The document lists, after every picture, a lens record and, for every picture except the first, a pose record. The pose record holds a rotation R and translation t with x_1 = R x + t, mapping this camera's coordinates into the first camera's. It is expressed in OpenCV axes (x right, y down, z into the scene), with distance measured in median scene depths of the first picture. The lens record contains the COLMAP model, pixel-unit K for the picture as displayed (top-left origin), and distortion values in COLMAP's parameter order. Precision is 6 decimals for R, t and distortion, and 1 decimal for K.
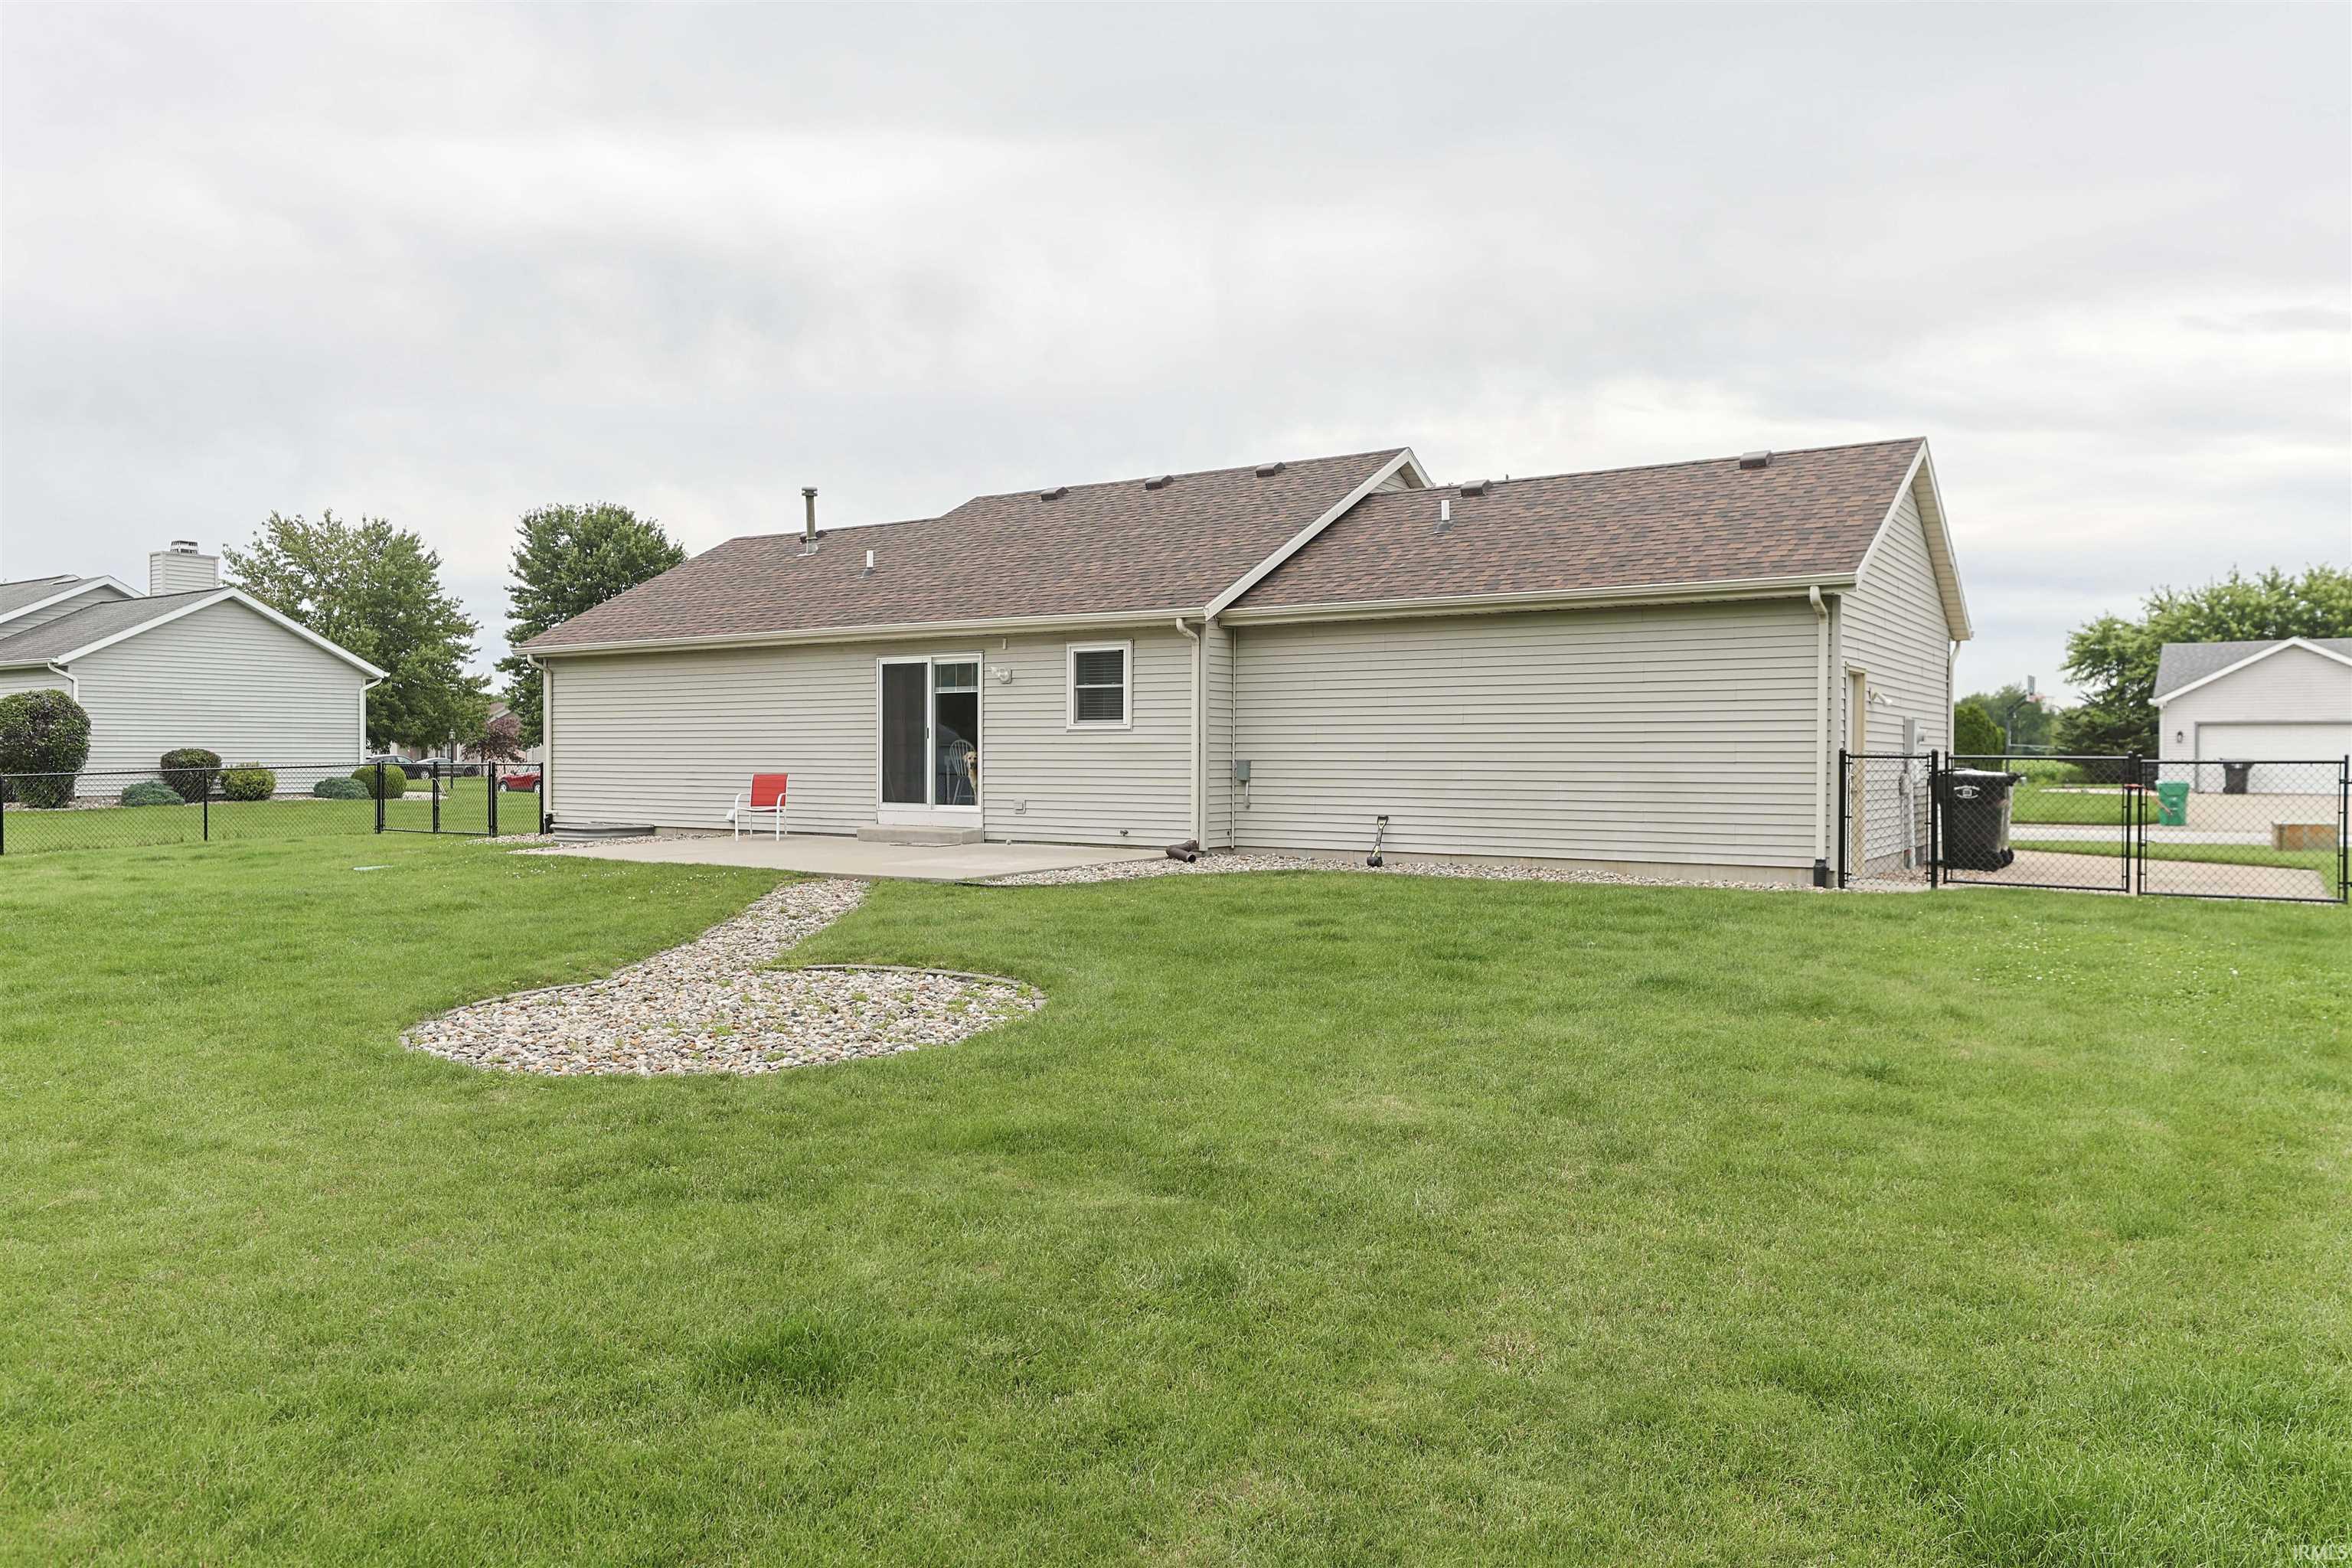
lens RADIAL K [[1597.4, 0, 1170.1], [0, 1597.4, 782.7], [0, 0, 1]] dist [0.001025, -0.000350]
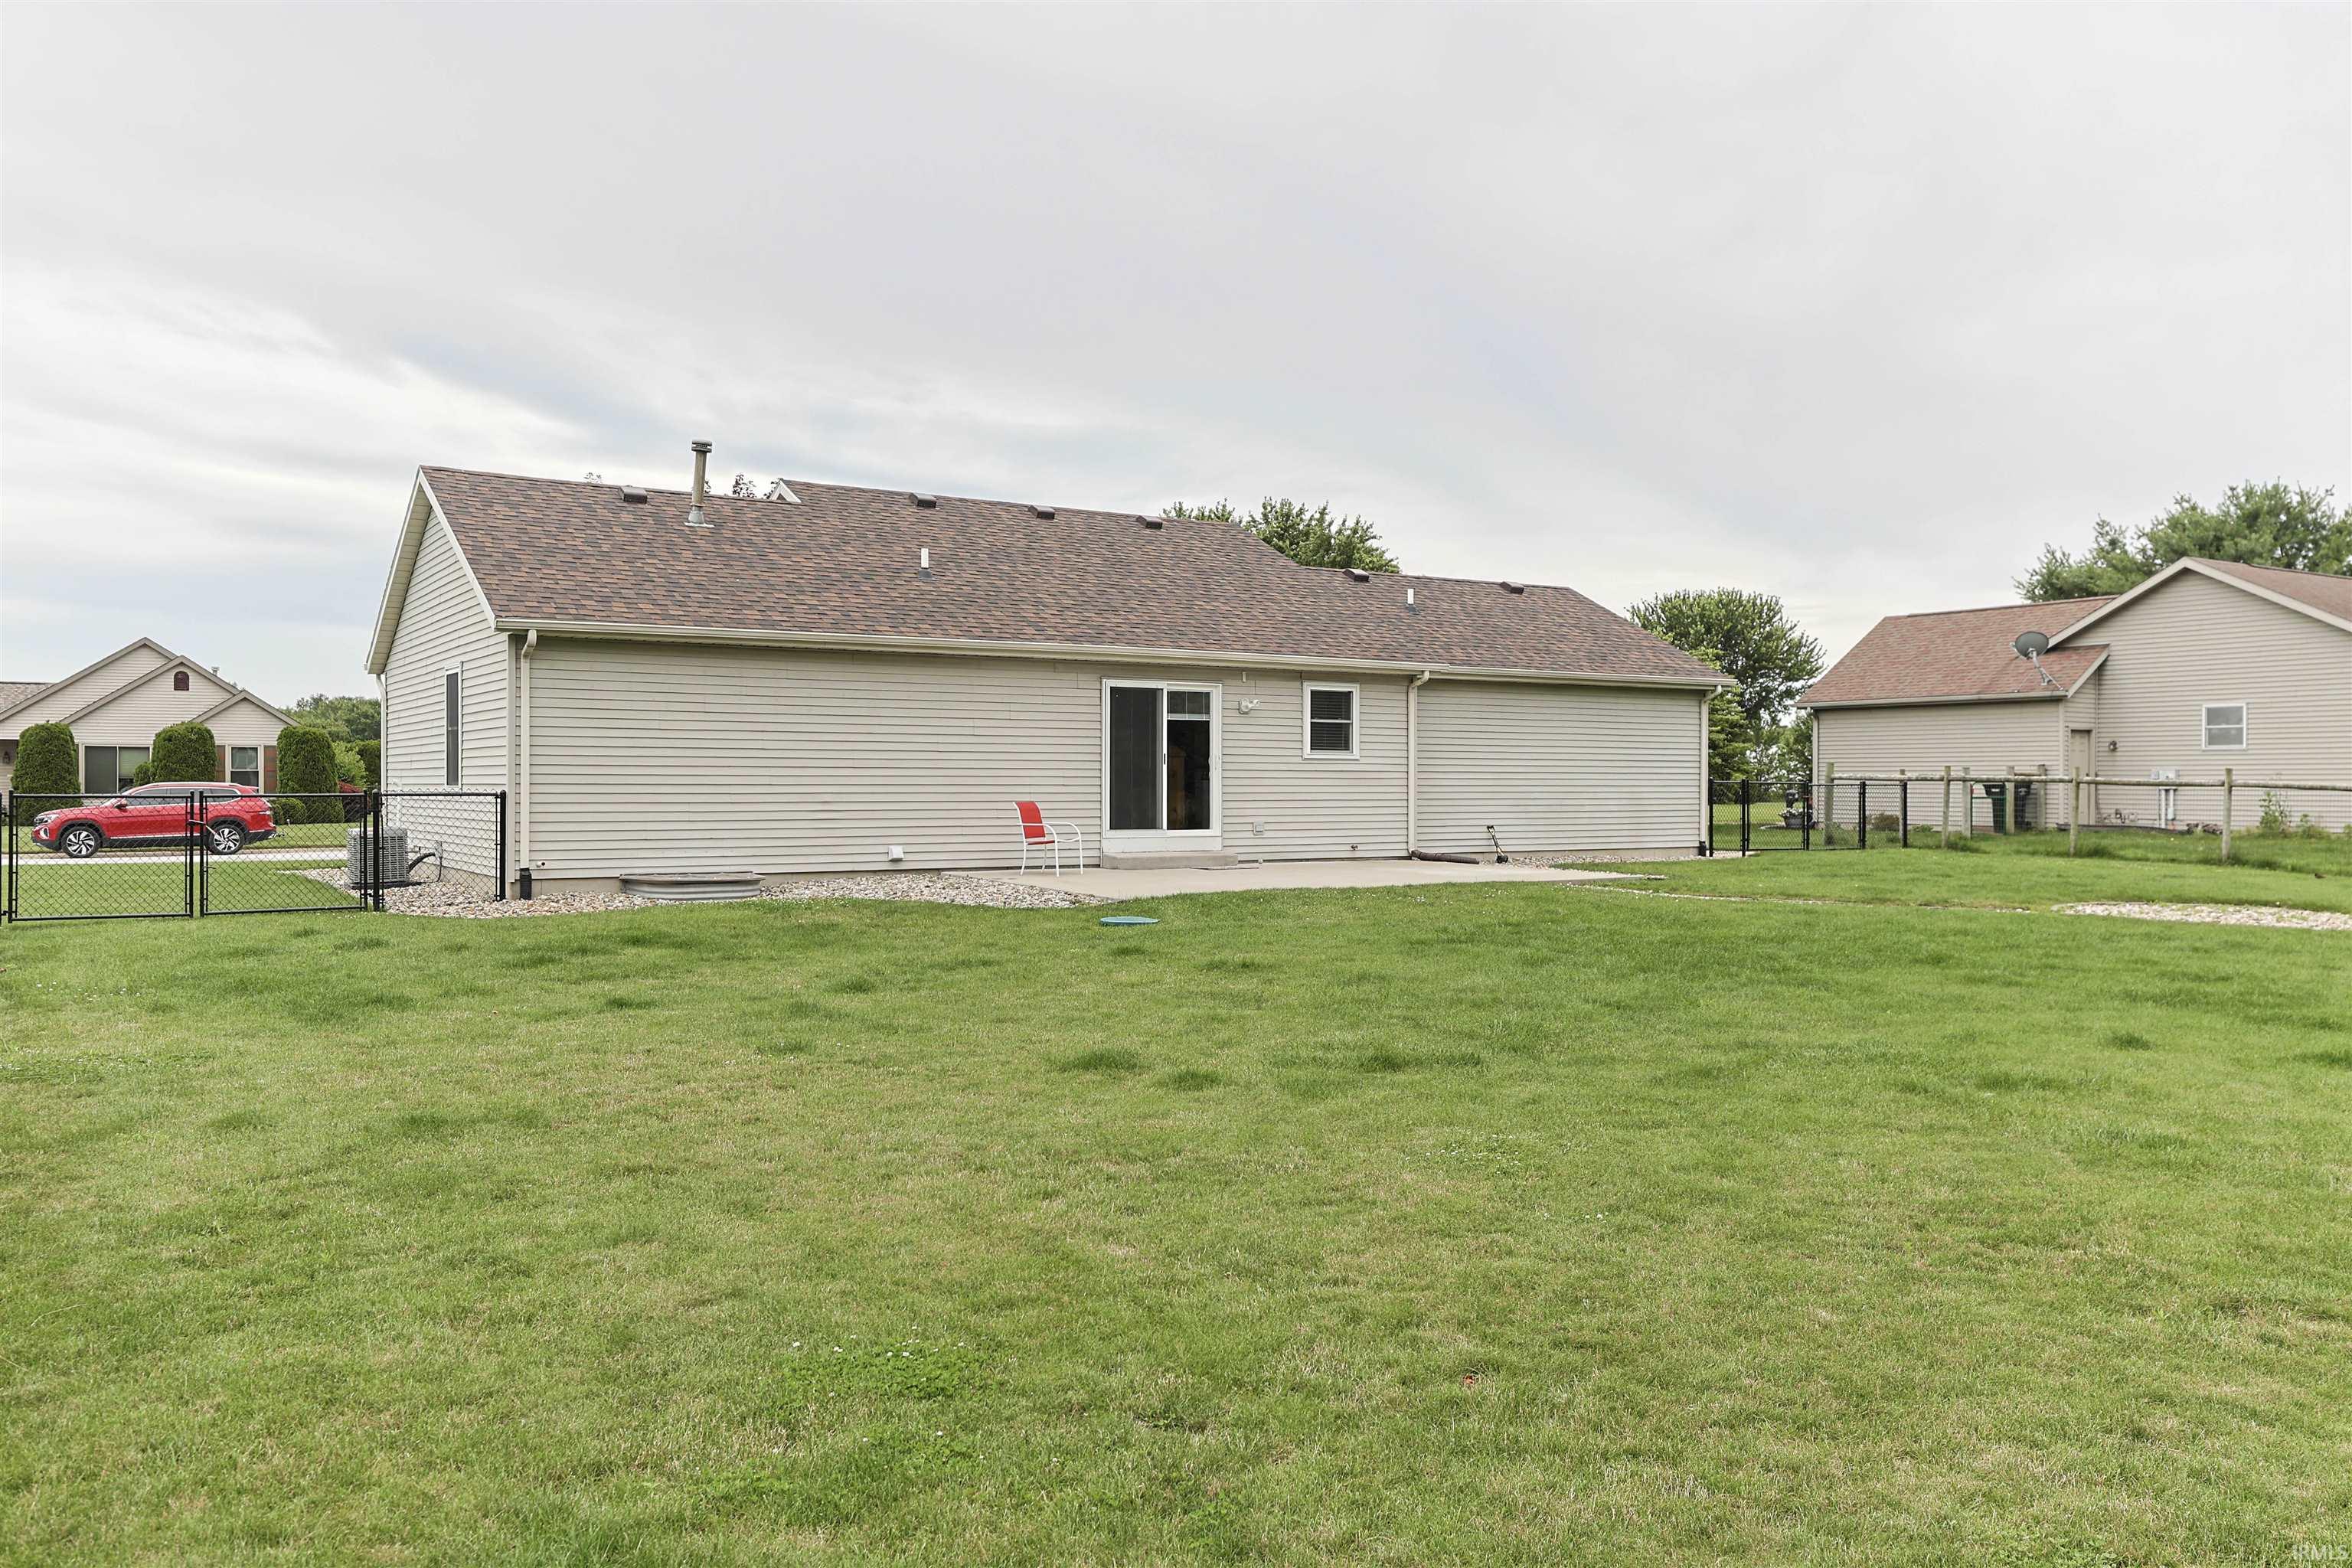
lens RADIAL K [[1744.8, 0, 1171.9], [0, 1744.8, 791.7], [0, 0, 1]] dist [-0.003762, -0.002574]
pose [[0.407077, -0.007326, 0.913364, -1.152815], [0.013287, 0.999910, 0.002099, -0.012818], [-0.913297, 0.011282, 0.407138, 0.551745]]
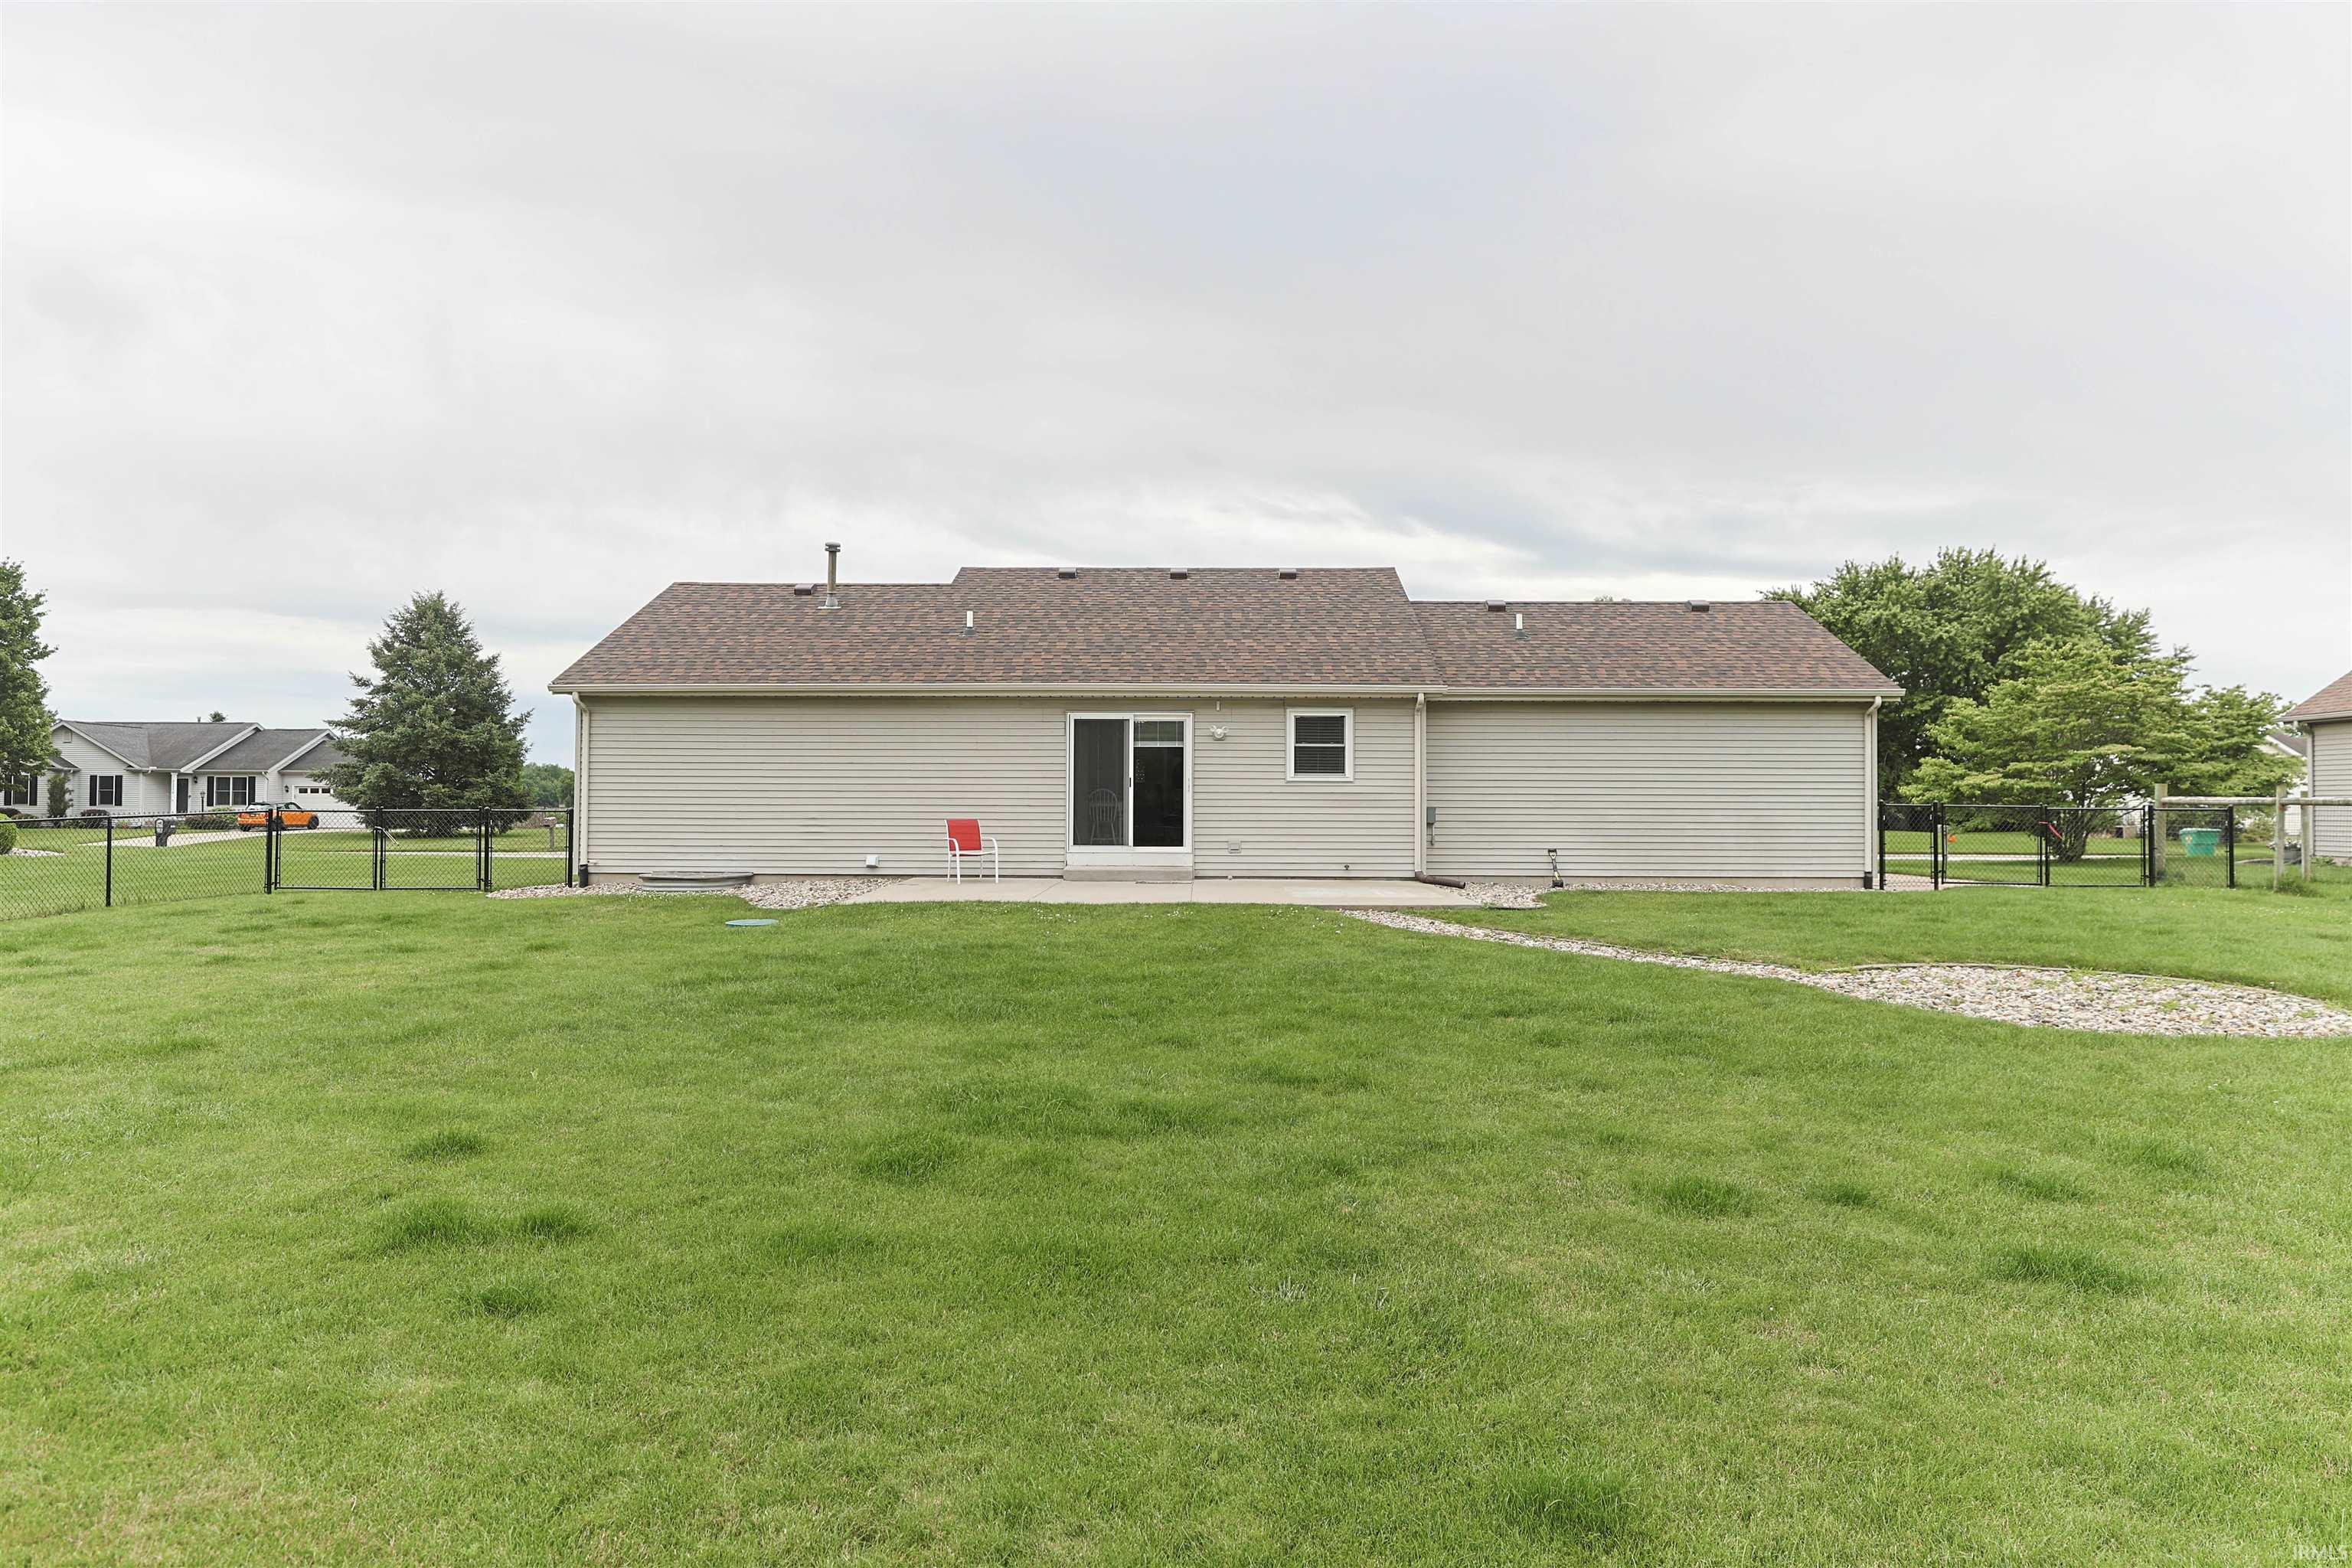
lens RADIAL K [[1335.9, 0, 1190.8], [0, 1335.9, 786.8], [0, 0, 1]] dist [-0.017191, 0.000888]
pose [[0.841319, 0.011057, 0.540426, -0.621033], [0.006654, 0.999503, -0.030809, 0.000865], [-0.540499, 0.029516, 0.840827, 0.194645]]
